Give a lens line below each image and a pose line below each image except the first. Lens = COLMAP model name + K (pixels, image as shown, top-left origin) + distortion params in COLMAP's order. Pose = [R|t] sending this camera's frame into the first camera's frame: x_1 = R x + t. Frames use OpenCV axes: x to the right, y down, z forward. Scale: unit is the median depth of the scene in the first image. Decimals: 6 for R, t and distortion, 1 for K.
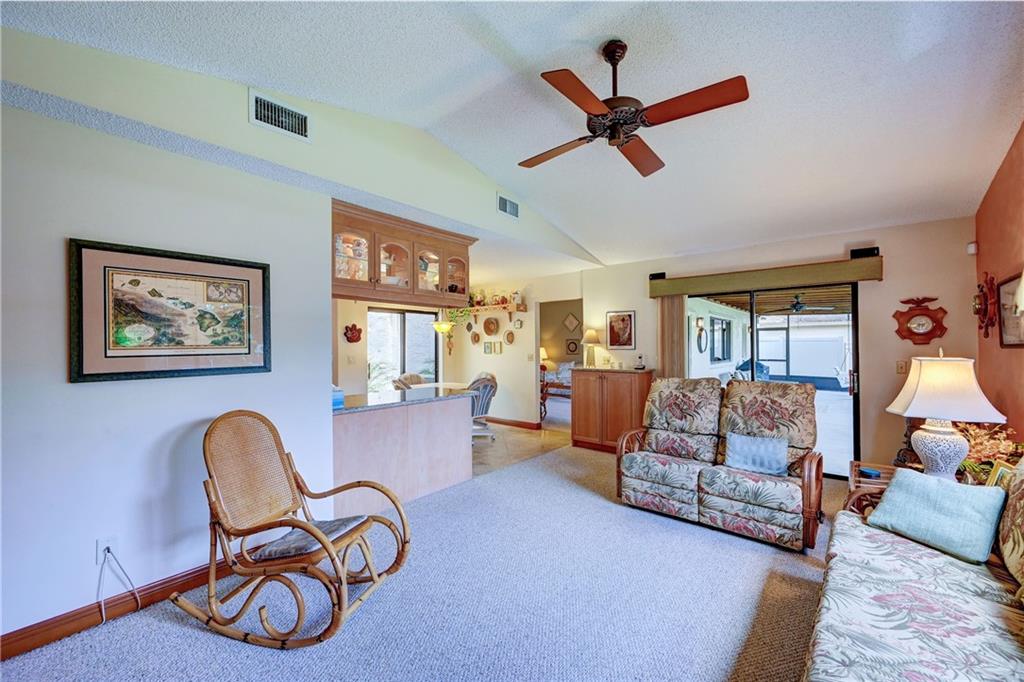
lens RADIAL K [[403.4, 0, 511.4], [0, 403.4, 344.0], [0, 0, 1]] dist [0.002015, -0.000080]
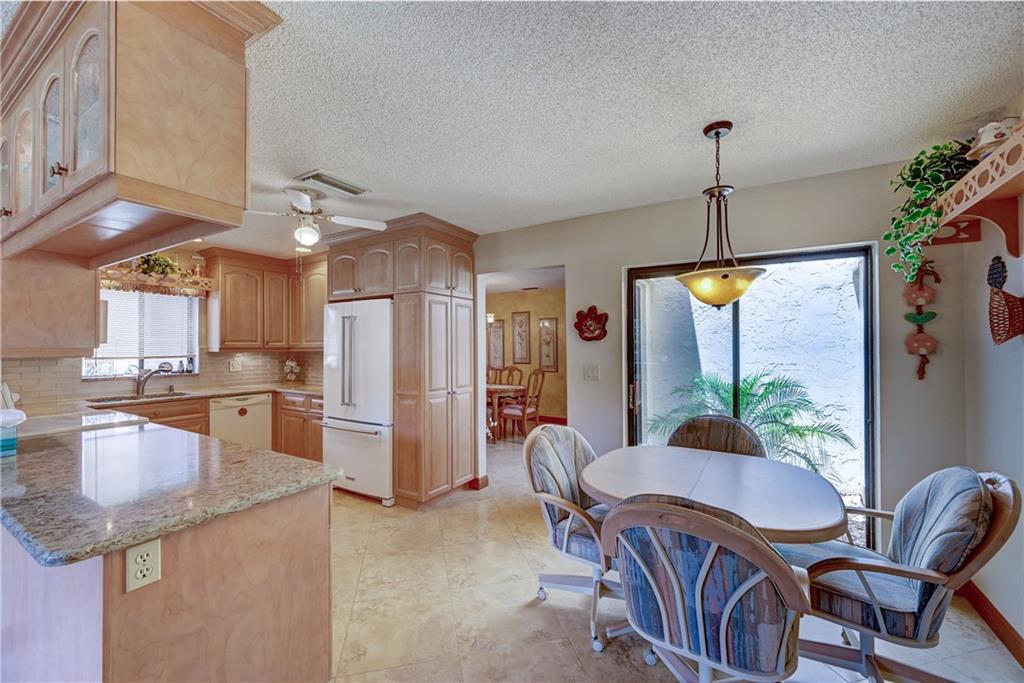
lens RADIAL K [[403.4, 0, 511.4], [0, 403.4, 344.5], [0, 0, 1]] dist [0.002015, -0.000080]
pose [[0.164199, 0.002349, -0.986424, 0.105924], [0.004464, 0.999985, 0.003124, -0.000283], [0.986417, -0.004917, 0.164186, 0.702580]]
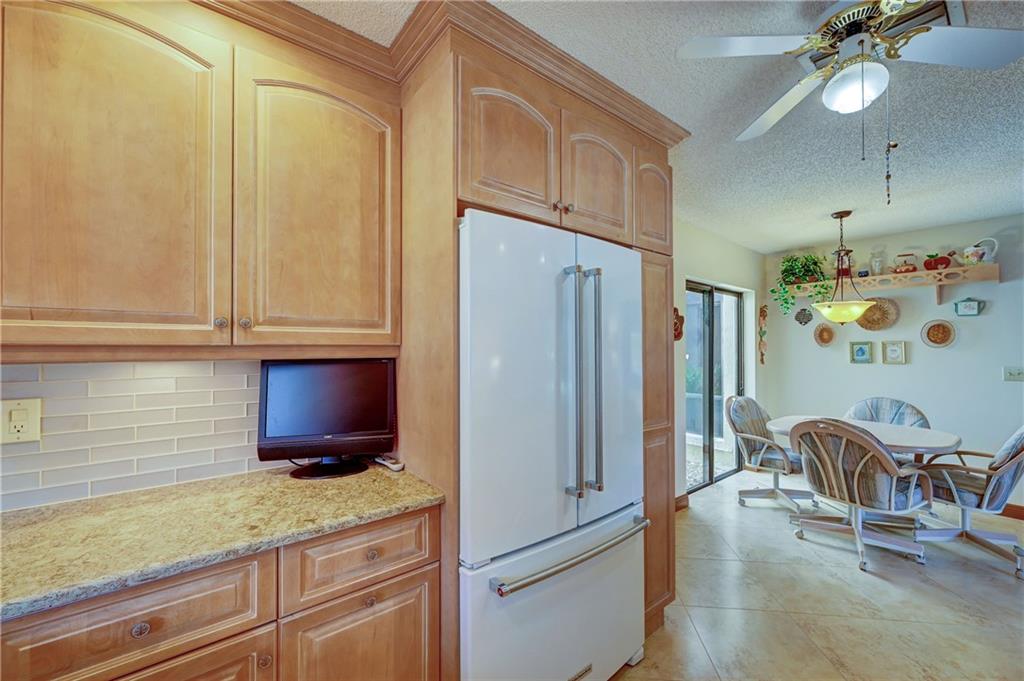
lens RADIAL K [[403.4, 0, 511.4], [0, 403.4, 343.5], [0, 0, 1]] dist [0.002015, -0.000080]
pose [[0.980949, 0.004560, -0.194213, -0.438577], [-0.006667, 0.999926, -0.010198, 0.005941], [0.194152, 0.011299, 0.980906, 0.366944]]
